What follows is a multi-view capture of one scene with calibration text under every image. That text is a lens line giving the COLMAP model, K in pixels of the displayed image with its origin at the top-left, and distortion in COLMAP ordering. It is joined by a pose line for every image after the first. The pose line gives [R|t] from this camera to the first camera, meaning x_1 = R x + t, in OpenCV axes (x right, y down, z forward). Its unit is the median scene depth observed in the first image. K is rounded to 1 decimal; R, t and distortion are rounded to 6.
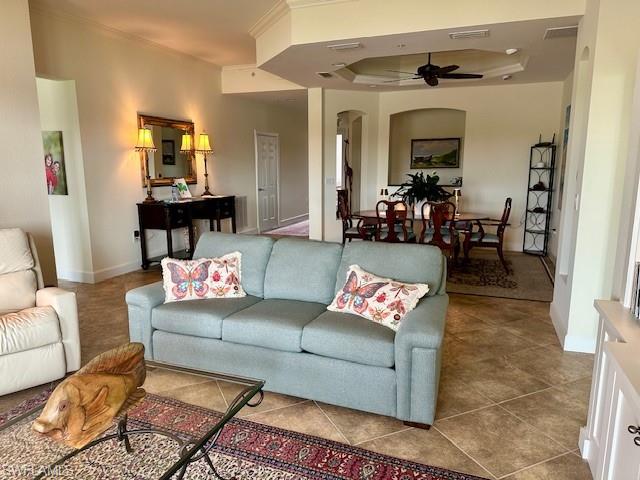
lens RADIAL K [[444.8, 0, 320.0], [0, 444.8, 240.3], [0, 0, 1]] dist [0.022189, -0.022539]
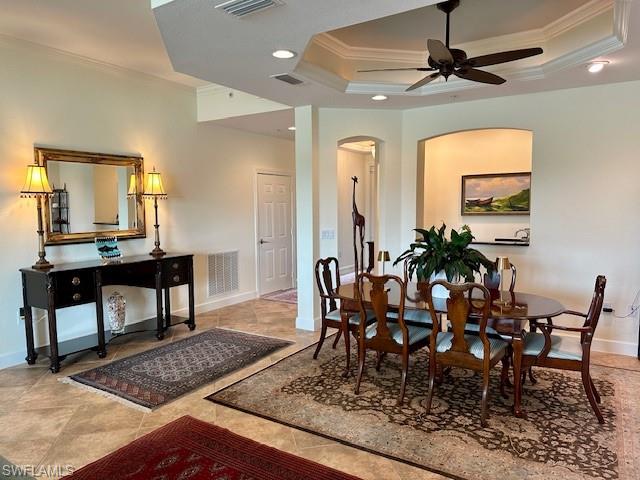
lens RADIAL K [[444.8, 0, 319.8], [0, 444.8, 240.7], [0, 0, 1]] dist [0.022189, -0.022539]
pose [[0.980159, 0.010349, -0.197945, 0.165137], [-0.028365, 0.995681, -0.088397, -0.066419], [0.196175, 0.092257, 0.976219, 0.337341]]
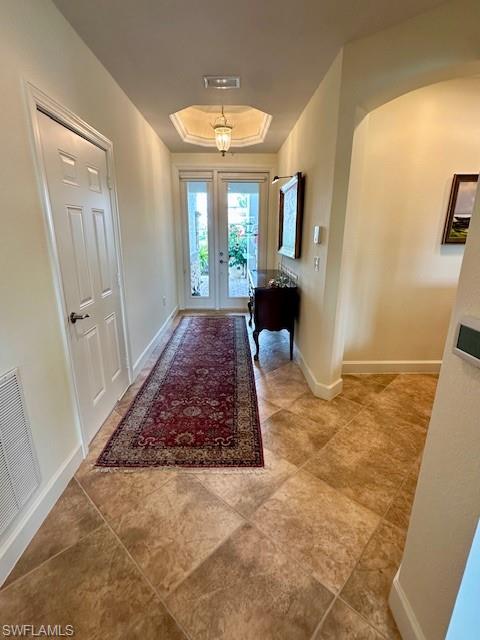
lens RADIAL K [[310.3, 0, 238.9], [0, 310.3, 319.6], [0, 0, 1]] dist [-0.005598, -0.000167]
pose [[0.923525, -0.098974, 0.370547, -0.162982], [0.060685, 0.991668, 0.113629, -0.180313], [-0.378706, -0.082453, 0.921837, 1.069698]]
